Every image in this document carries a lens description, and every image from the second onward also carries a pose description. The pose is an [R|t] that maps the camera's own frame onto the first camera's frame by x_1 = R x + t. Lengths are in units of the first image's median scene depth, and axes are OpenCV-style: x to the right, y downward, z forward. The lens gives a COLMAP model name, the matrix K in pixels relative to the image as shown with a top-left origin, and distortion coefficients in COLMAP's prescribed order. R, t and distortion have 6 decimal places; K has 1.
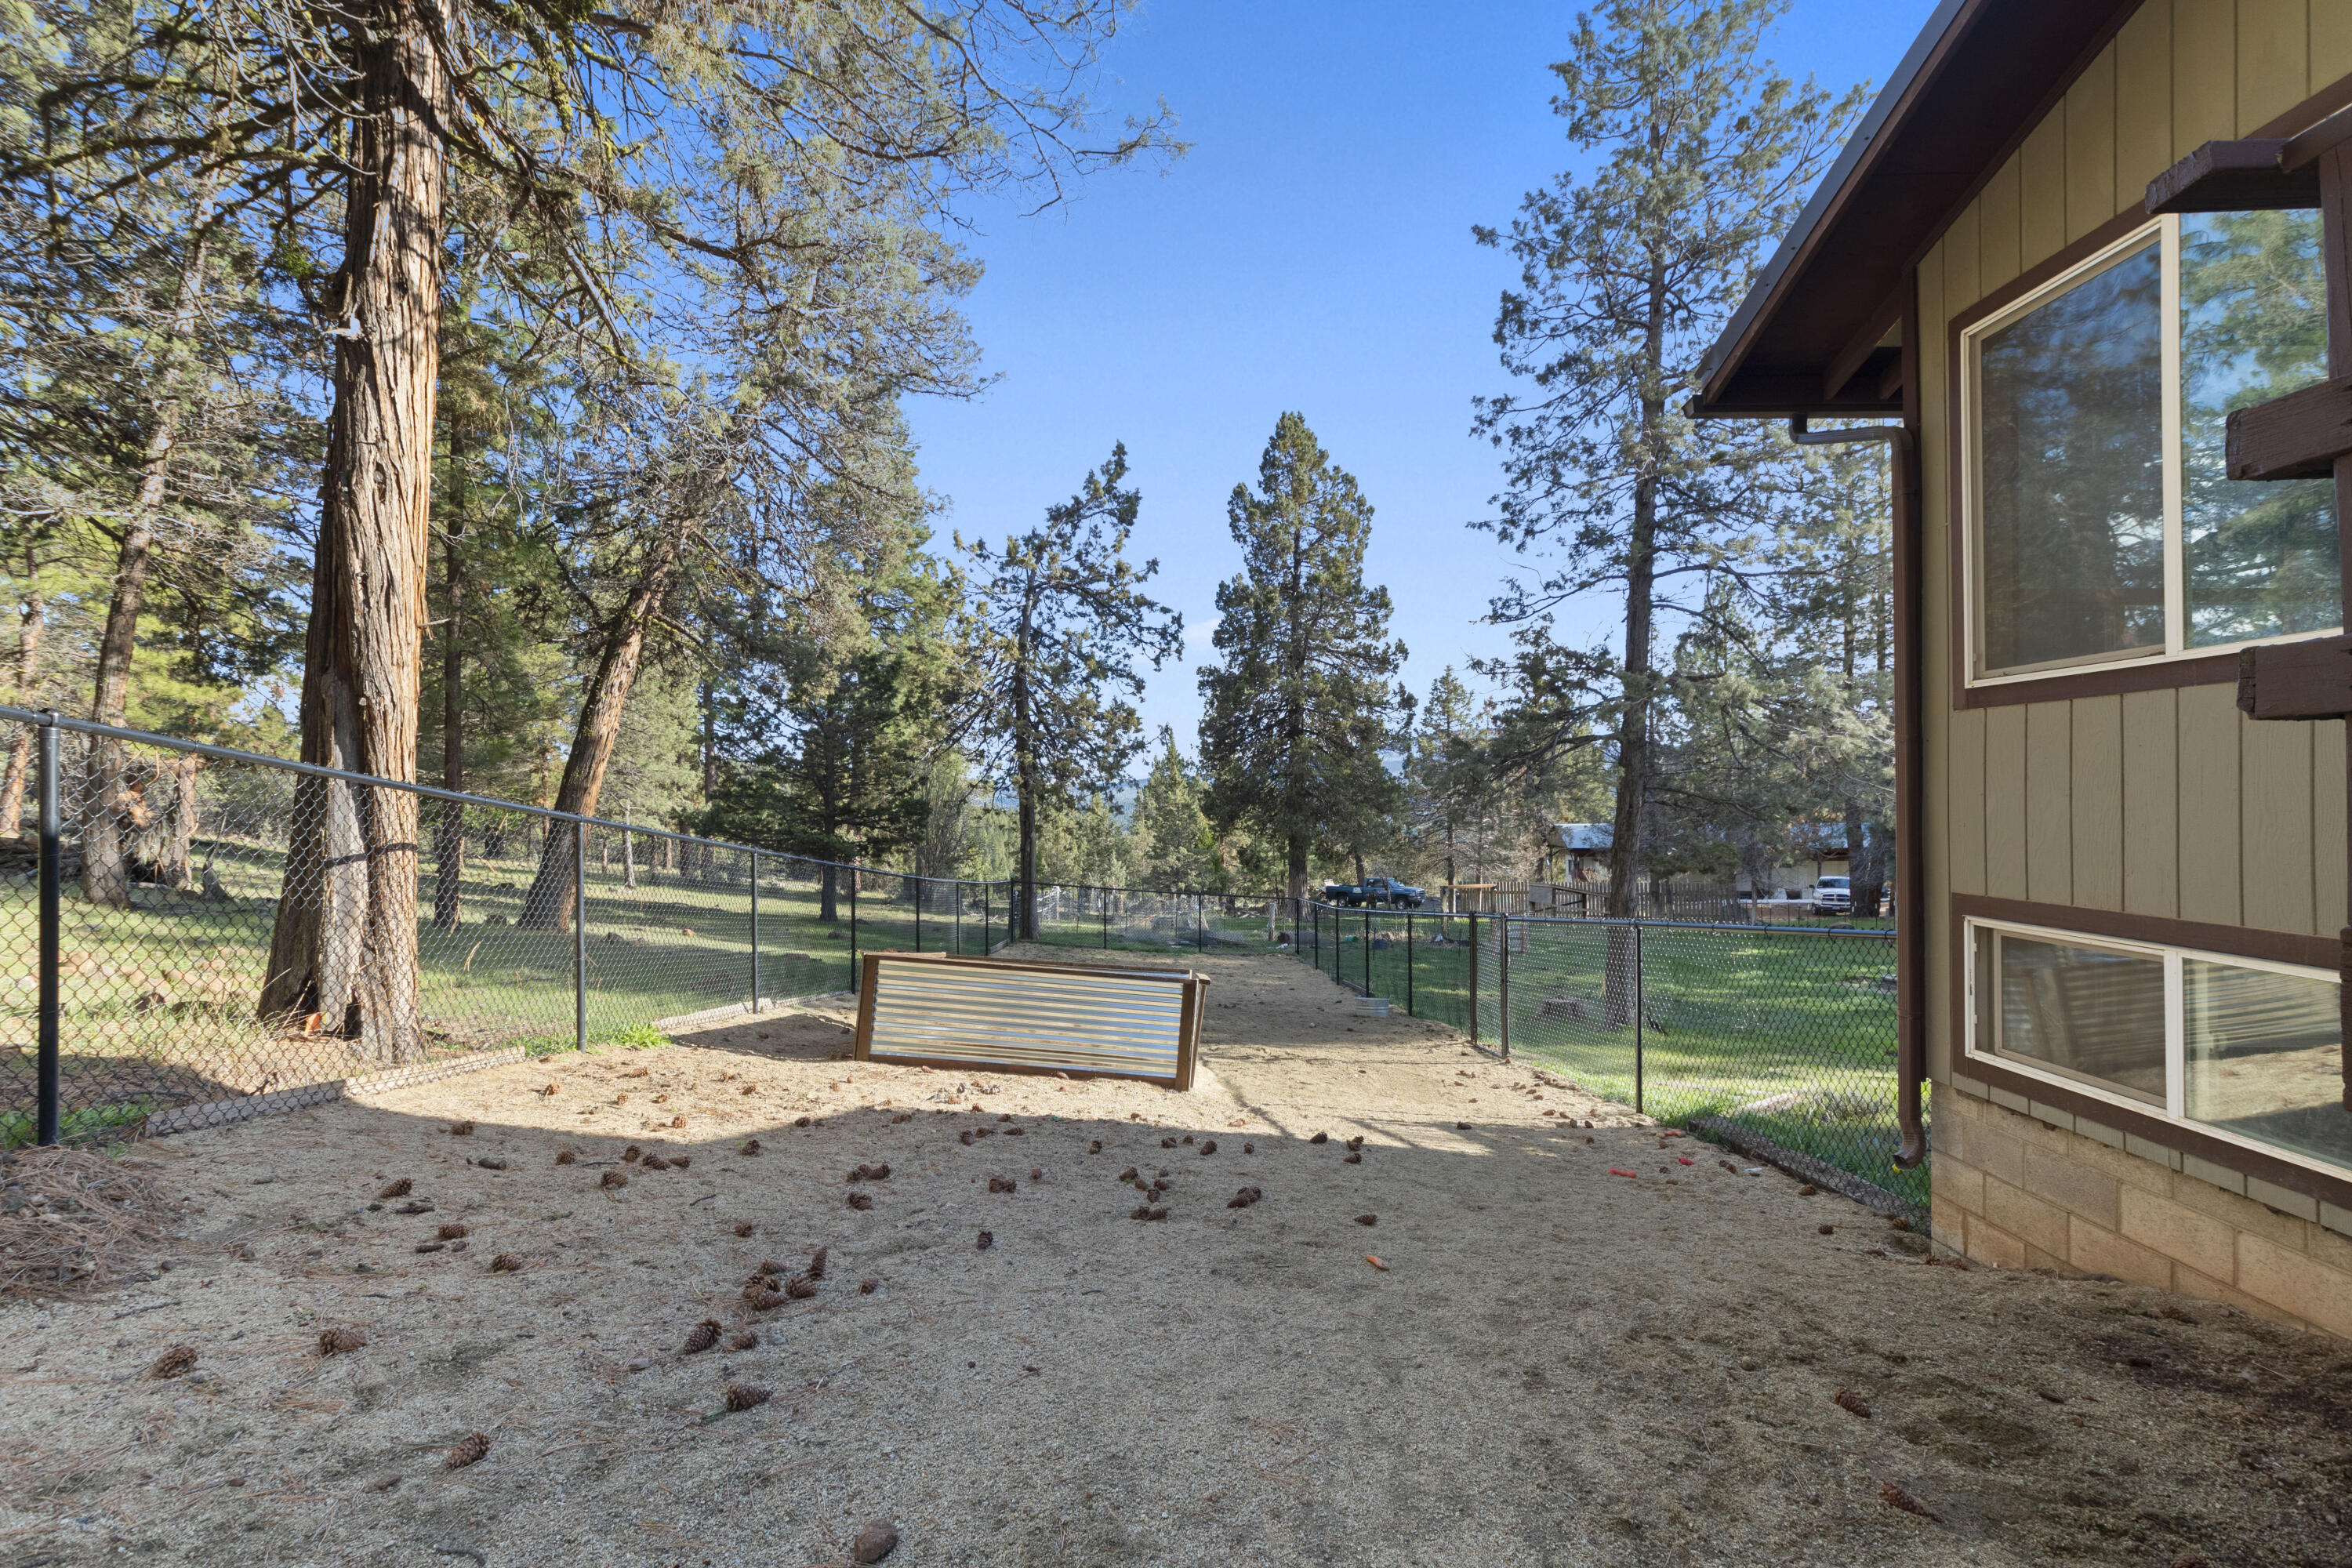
lens RADIAL K [[1035.7, 0, 1175.4], [0, 1035.7, 789.1], [0, 0, 1]] dist [-0.000106, 0.000334]
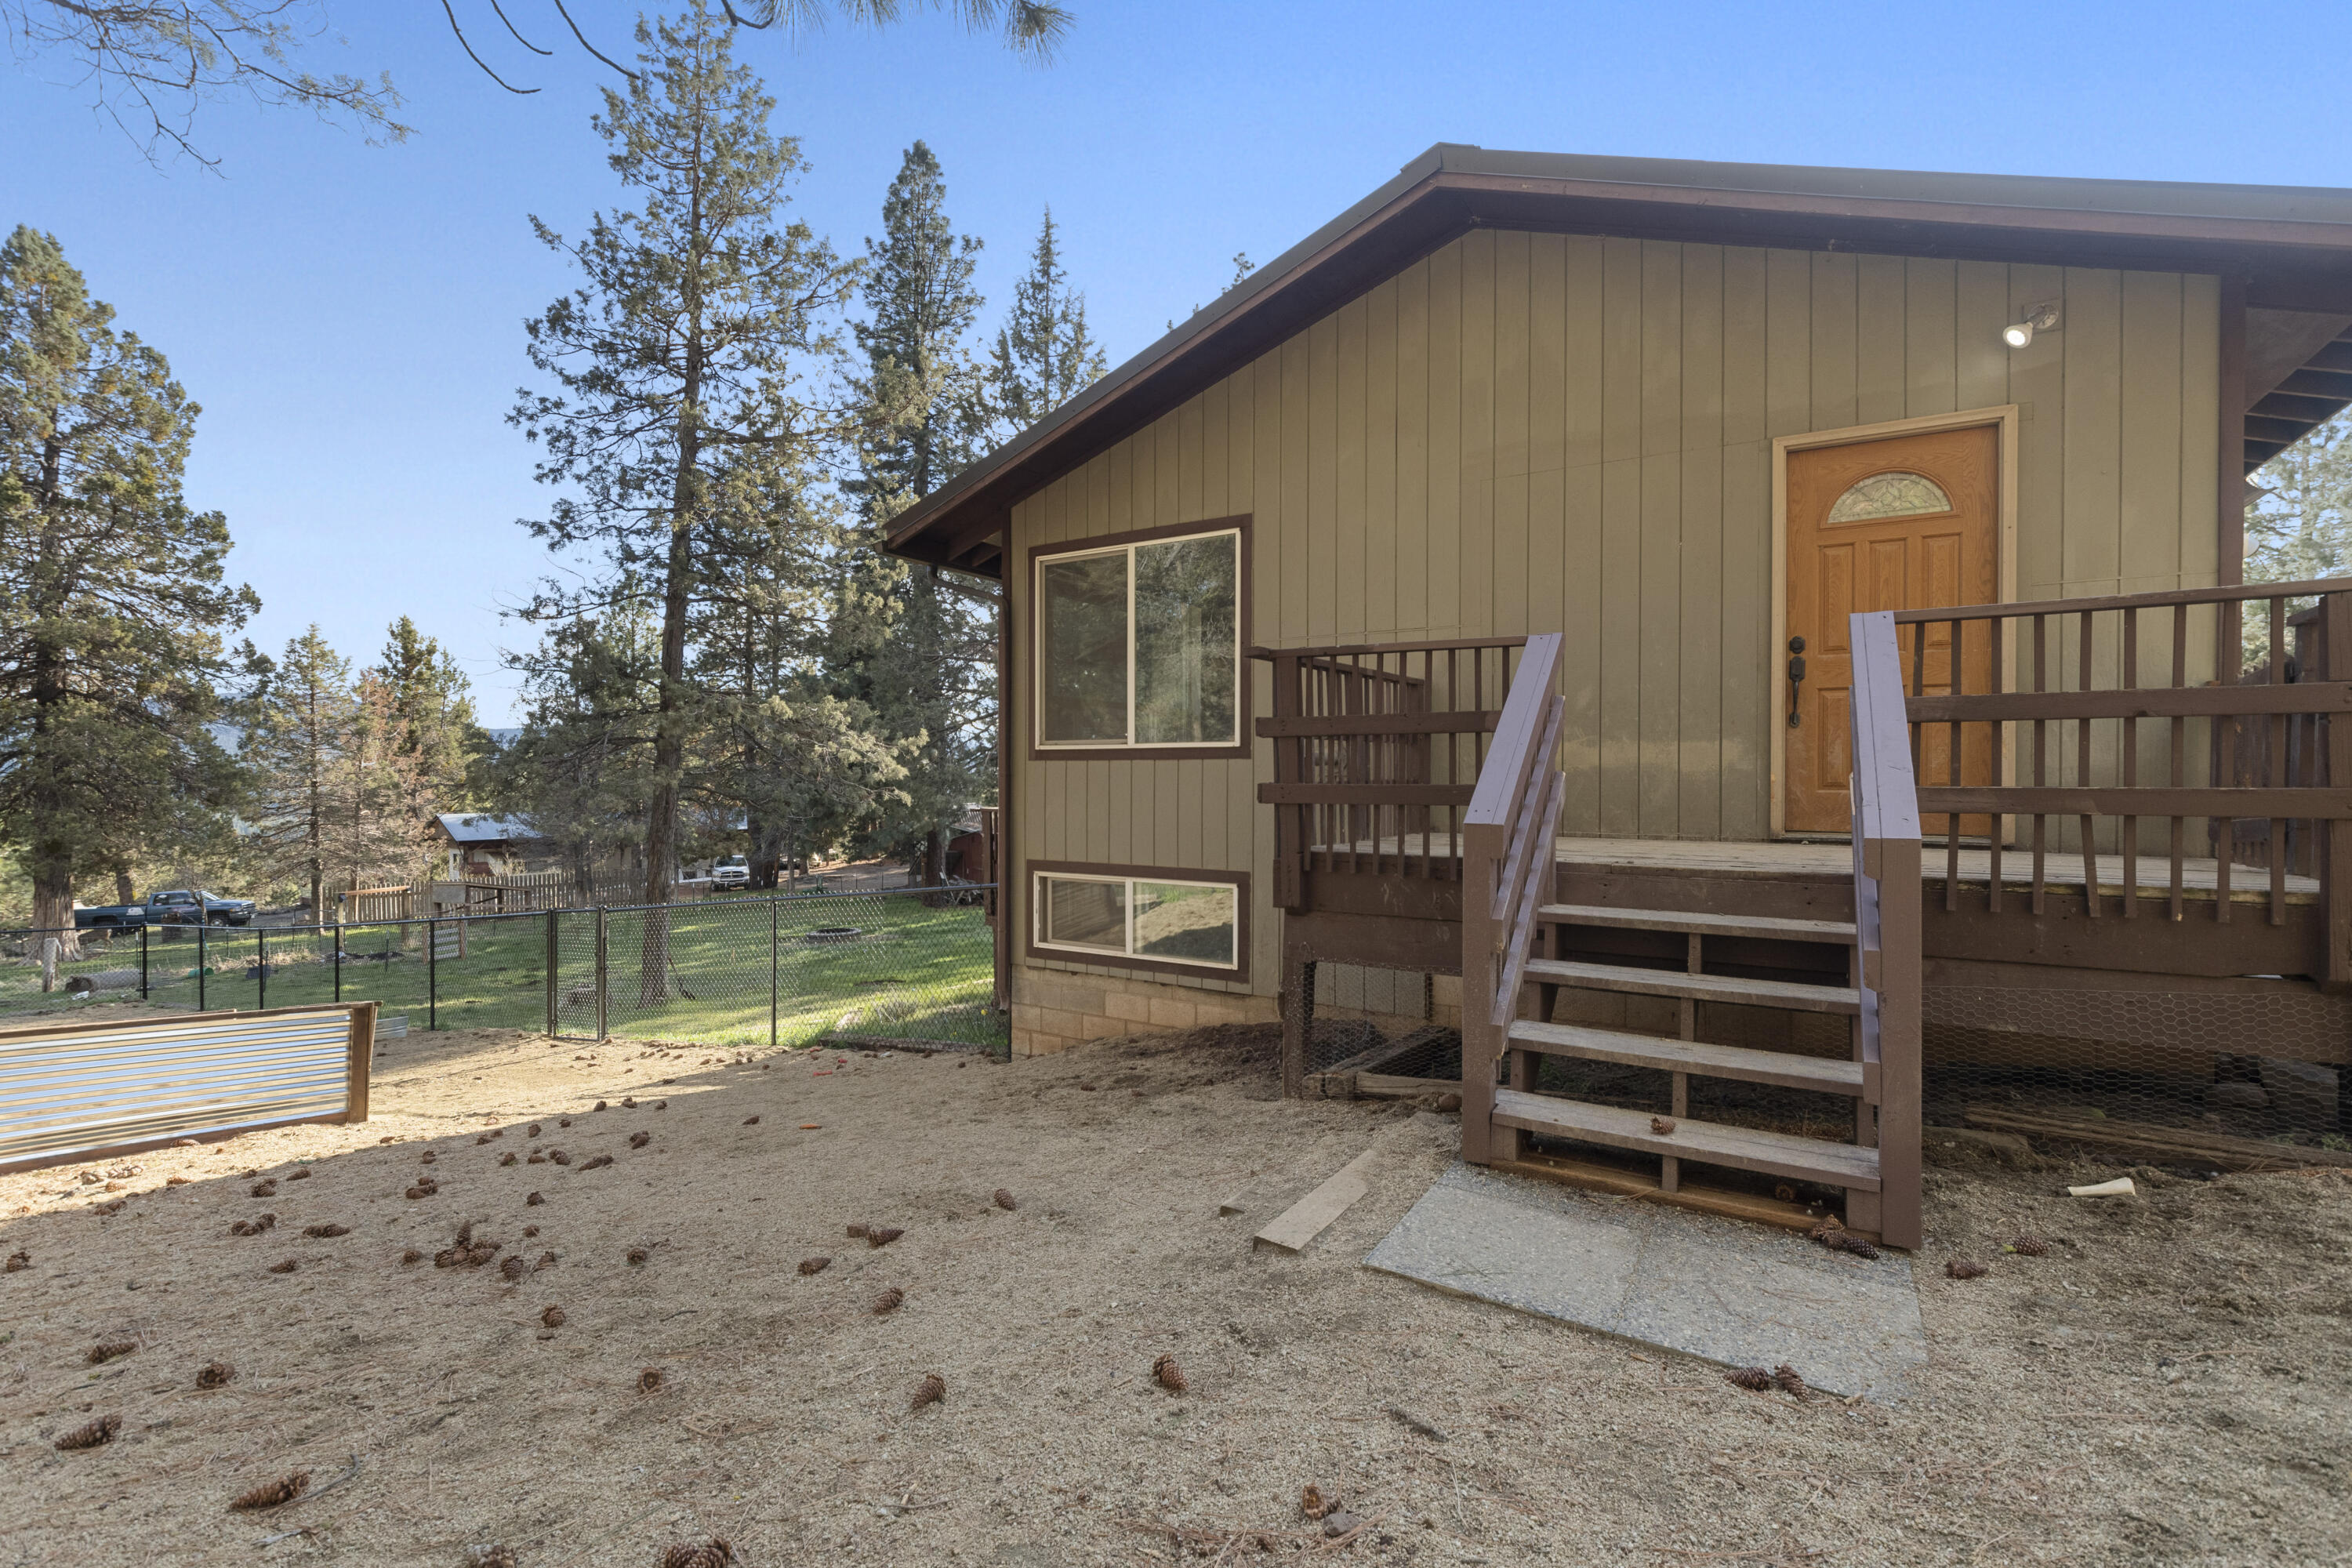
lens RADIAL K [[1035.7, 0, 1175.4], [0, 1035.7, 789.1], [0, 0, 1]] dist [-0.000106, 0.000334]
pose [[0.543134, -0.003599, 0.839639, -0.384602], [-0.009175, 0.999906, 0.010220, -0.026953], [-0.839596, -0.013255, 0.543049, -0.127318]]
